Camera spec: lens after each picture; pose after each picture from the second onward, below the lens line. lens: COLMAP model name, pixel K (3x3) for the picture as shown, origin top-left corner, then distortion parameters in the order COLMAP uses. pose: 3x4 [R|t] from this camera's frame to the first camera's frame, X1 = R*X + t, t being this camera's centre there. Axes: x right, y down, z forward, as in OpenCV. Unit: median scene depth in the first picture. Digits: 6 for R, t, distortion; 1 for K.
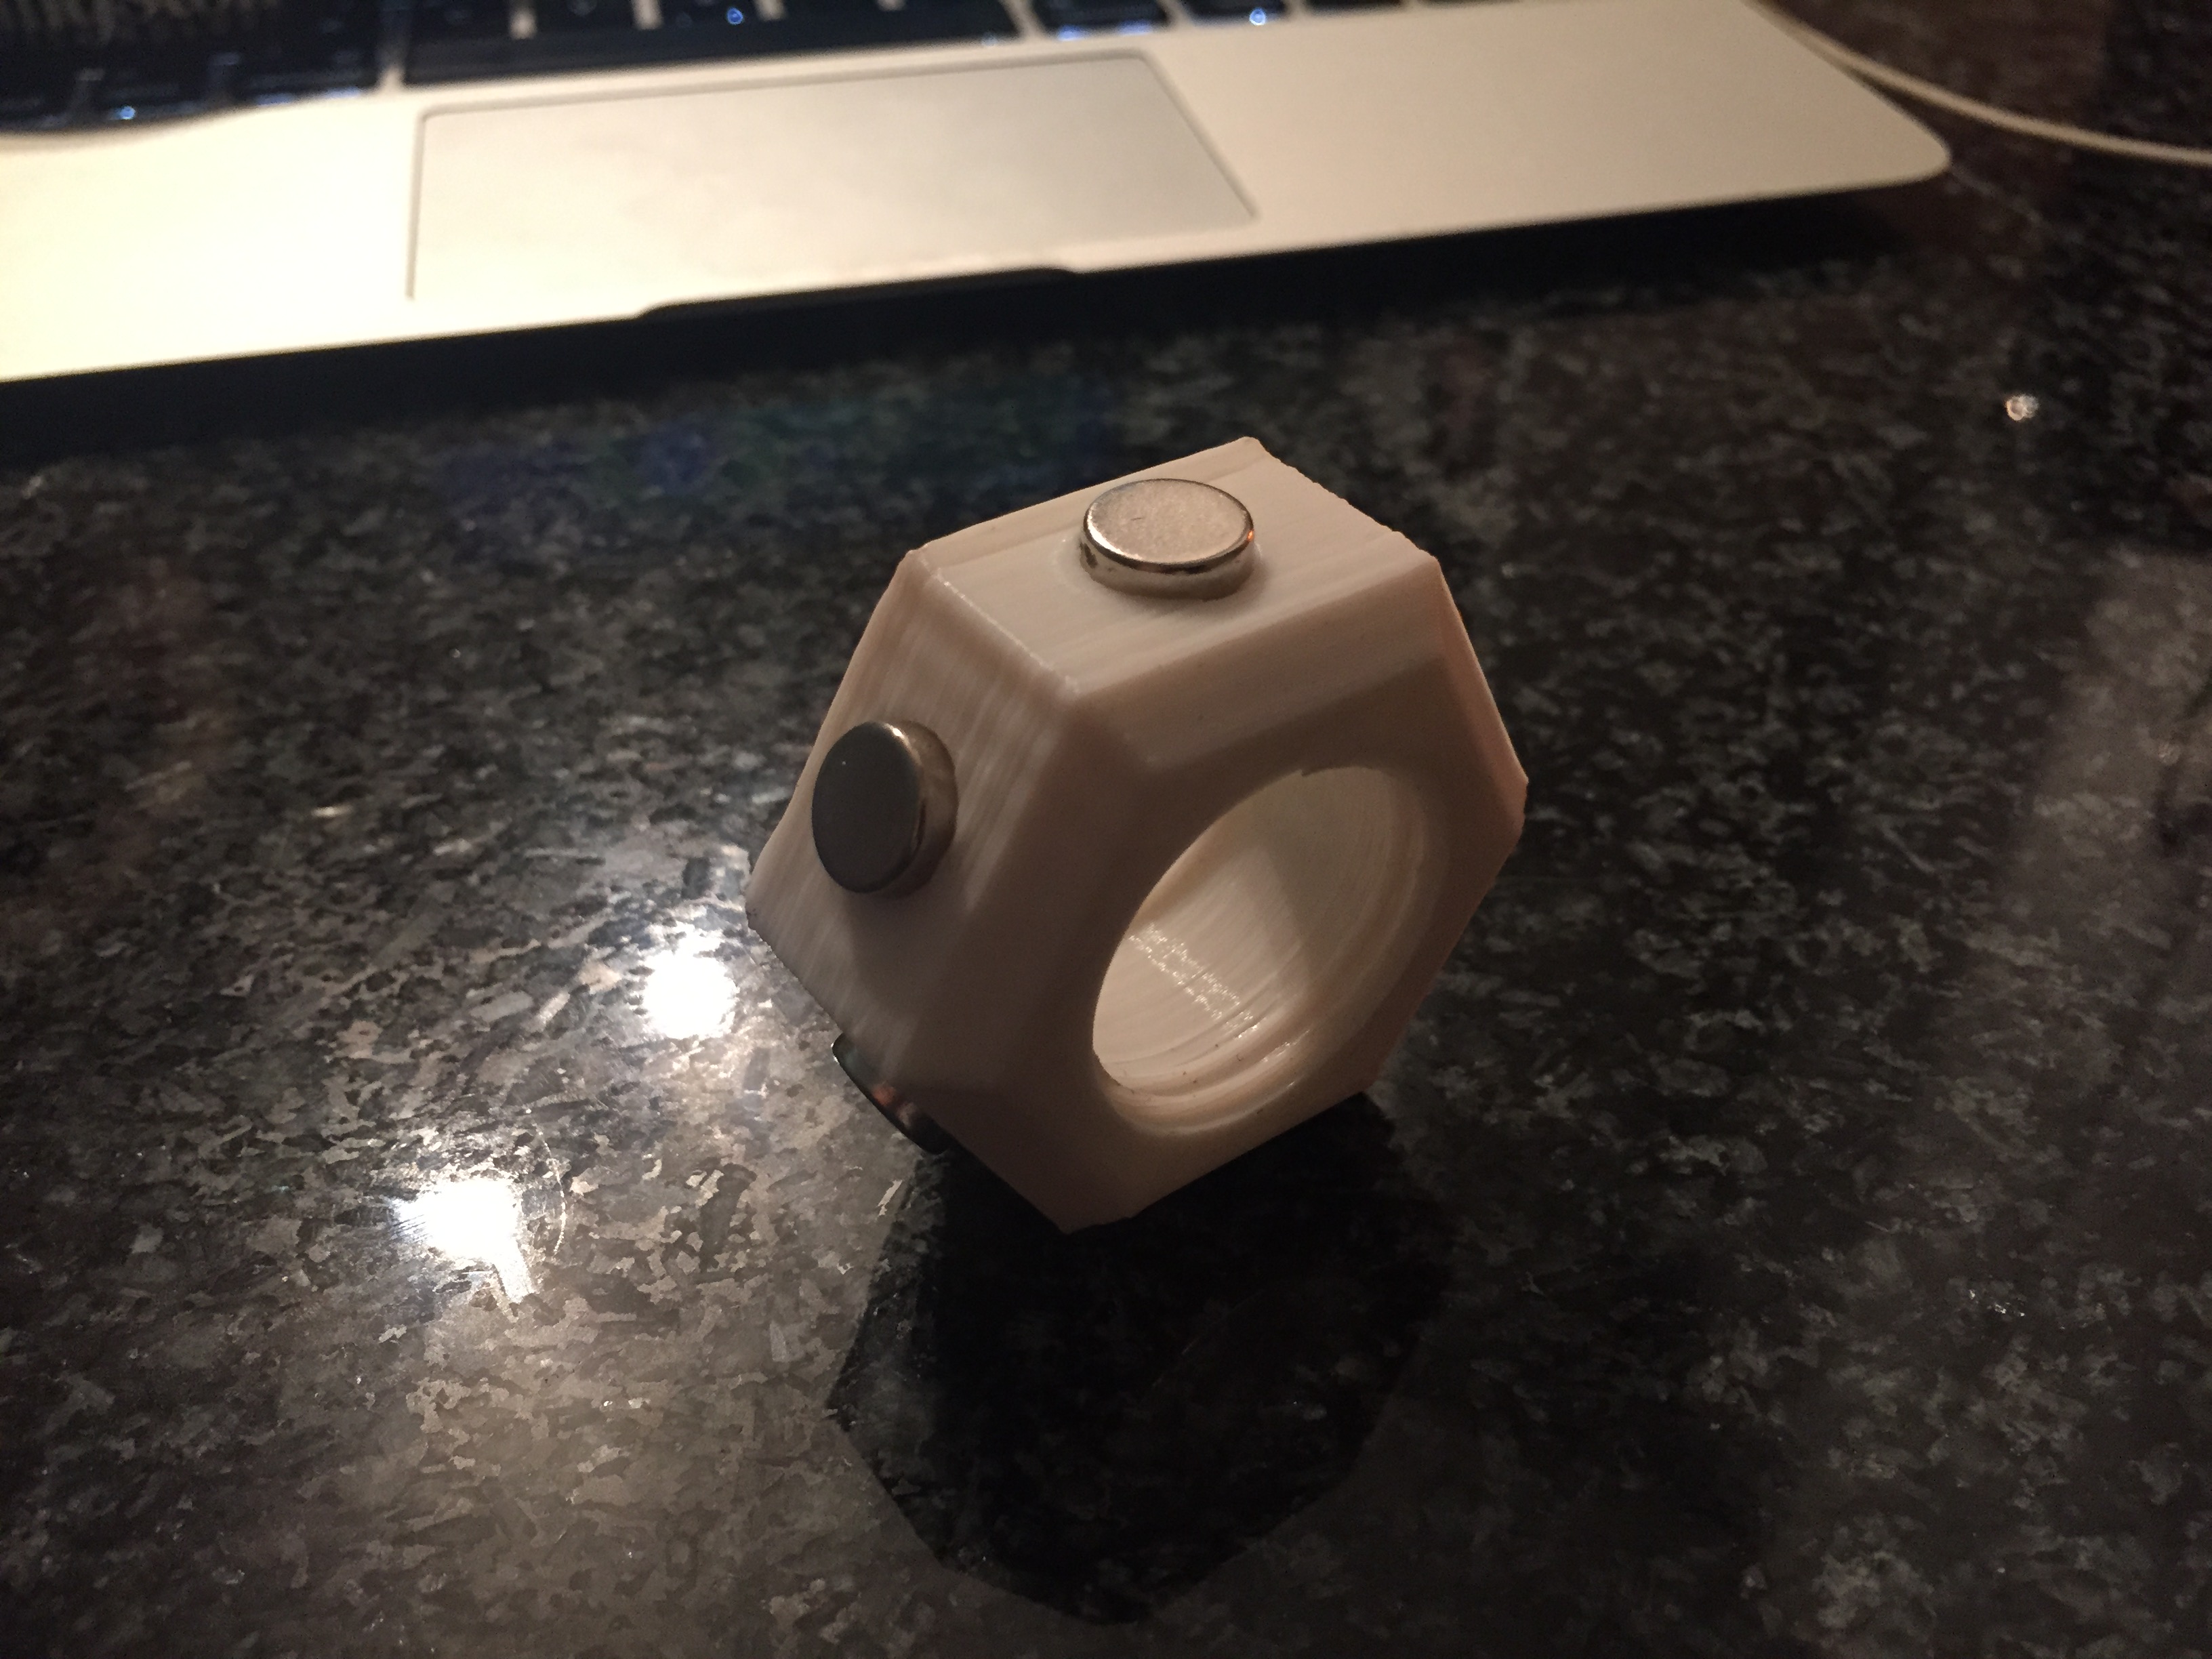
lens RADIAL K [[1989.2, 0, 1140.5], [0, 1989.2, 821.7], [0, 0, 1]] dist [0.101298, -0.216207]
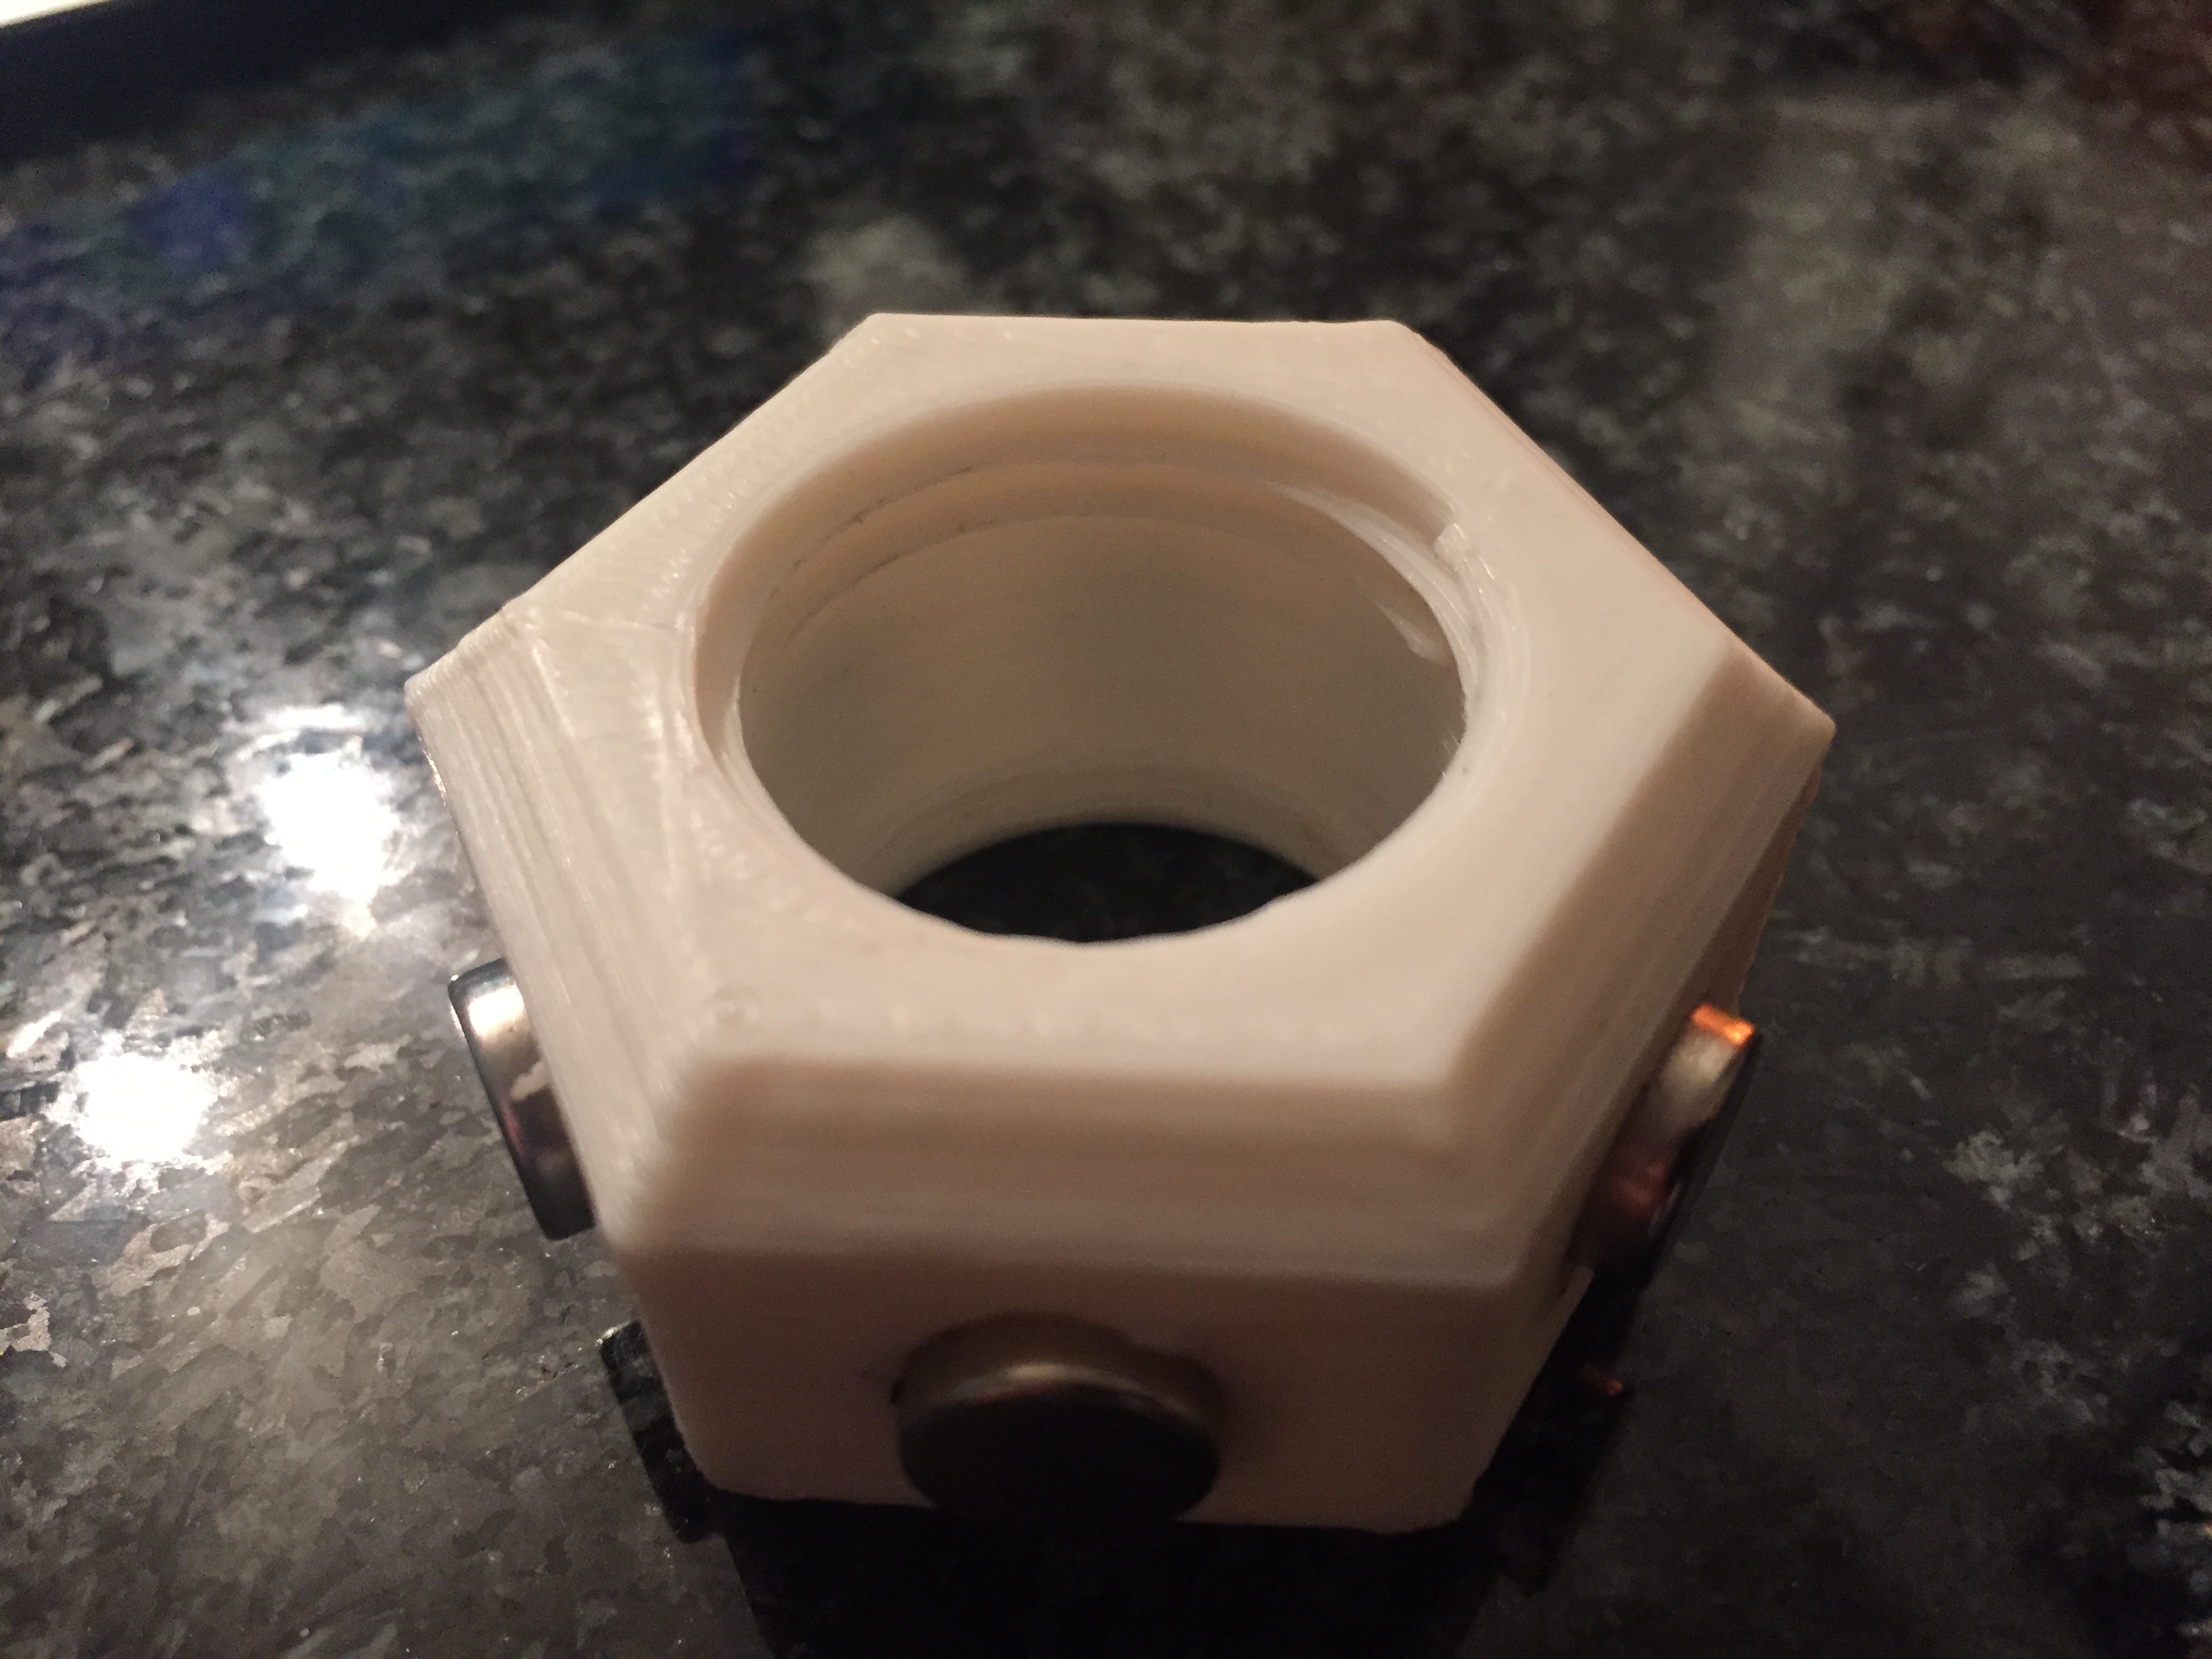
lens RADIAL K [[1989.2, 0, 1140.5], [0, 1989.2, 821.7], [0, 0, 1]] dist [0.101298, -0.216207]
pose [[0.969879, -0.188021, 0.154864, -0.111471], [0.161438, 0.972243, 0.169358, -0.075412], [-0.182408, -0.139256, 0.973311, 0.393103]]
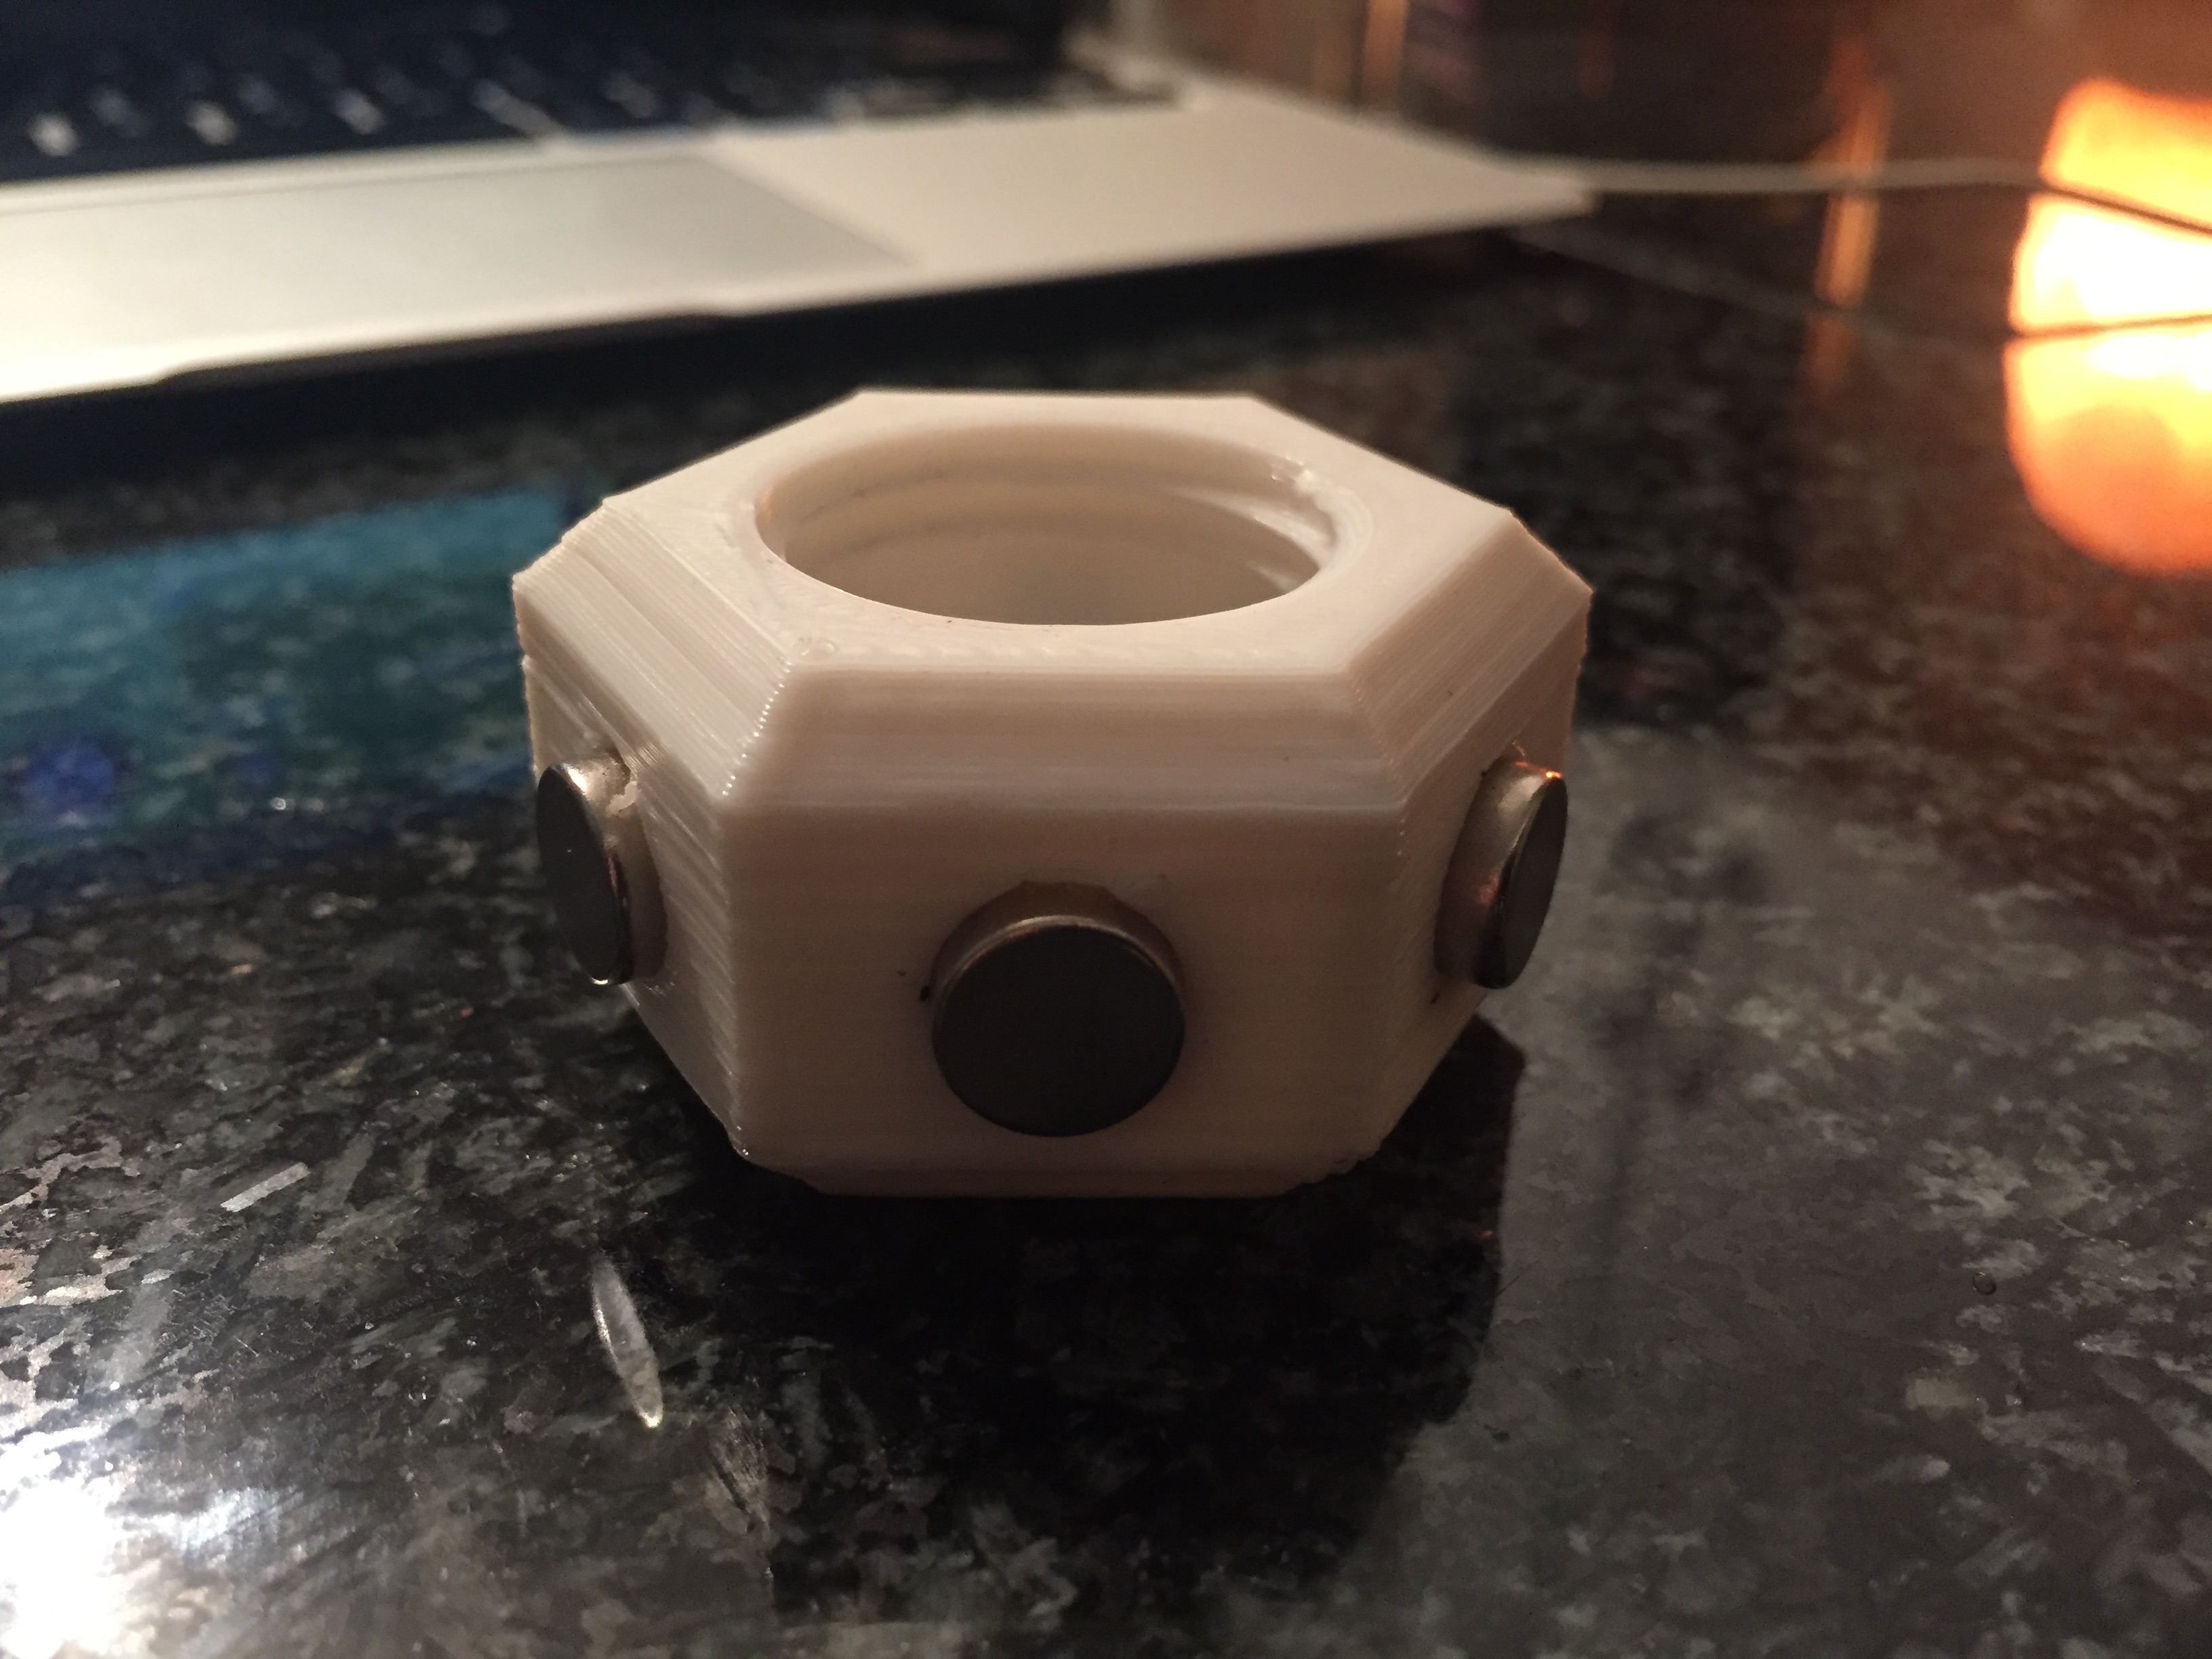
lens RADIAL K [[1989.2, 0, 1140.5], [0, 1989.2, 821.7], [0, 0, 1]] dist [0.101298, -0.216207]
pose [[0.941513, -0.129166, 0.311240, -0.198851], [0.184833, 0.970233, -0.156474, 0.103434], [-0.281764, 0.204850, 0.937361, 0.302768]]
